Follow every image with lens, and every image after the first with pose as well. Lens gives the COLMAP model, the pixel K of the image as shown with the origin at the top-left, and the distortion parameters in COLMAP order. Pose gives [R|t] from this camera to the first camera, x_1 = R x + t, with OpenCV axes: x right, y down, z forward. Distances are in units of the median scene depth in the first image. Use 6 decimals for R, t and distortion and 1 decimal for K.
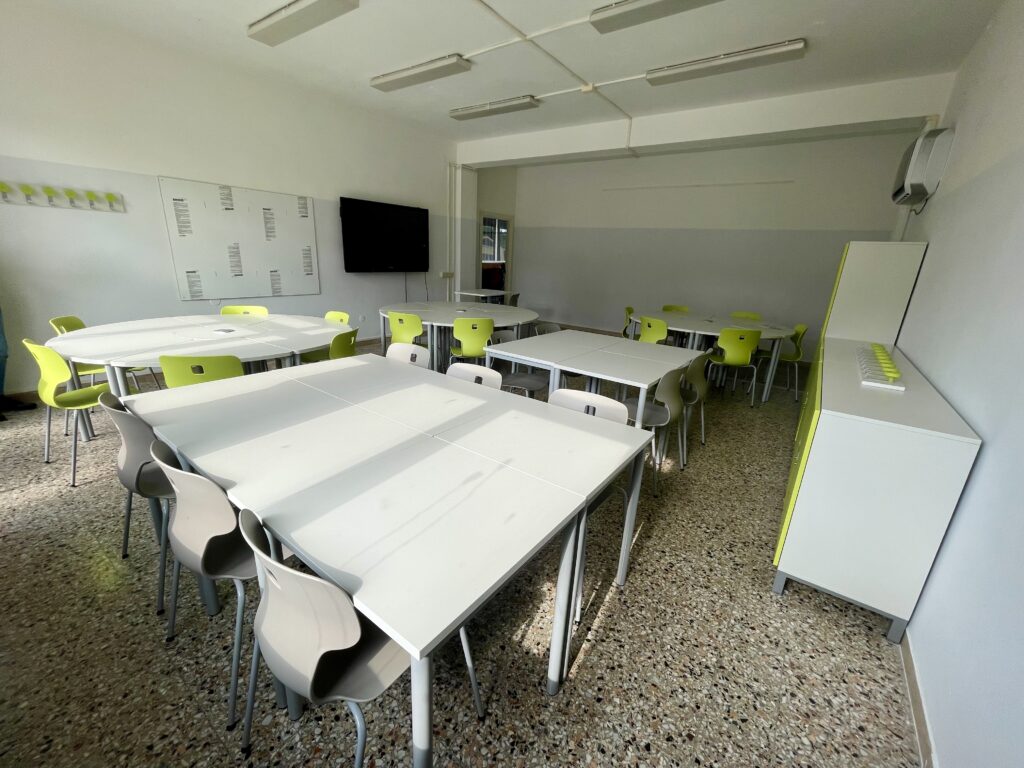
lens RADIAL K [[419.1, 0, 509.0], [0, 419.1, 382.2], [0, 0, 1]] dist [-0.001464, -0.000423]
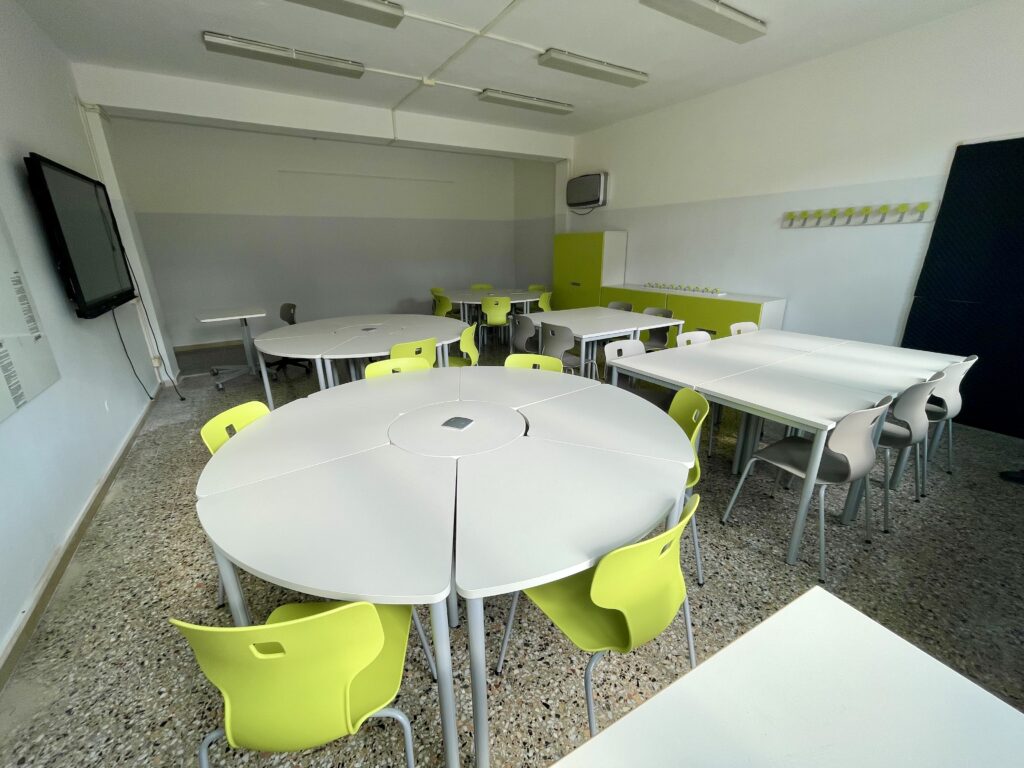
lens RADIAL K [[419.1, 0, 509.0], [0, 419.1, 382.2], [0, 0, 1]] dist [-0.001464, -0.000423]
pose [[0.365737, -0.341706, 0.865721, -0.977061], [0.302219, 0.923363, 0.236781, -0.247903], [-0.880284, 0.175038, 0.440978, 0.587415]]
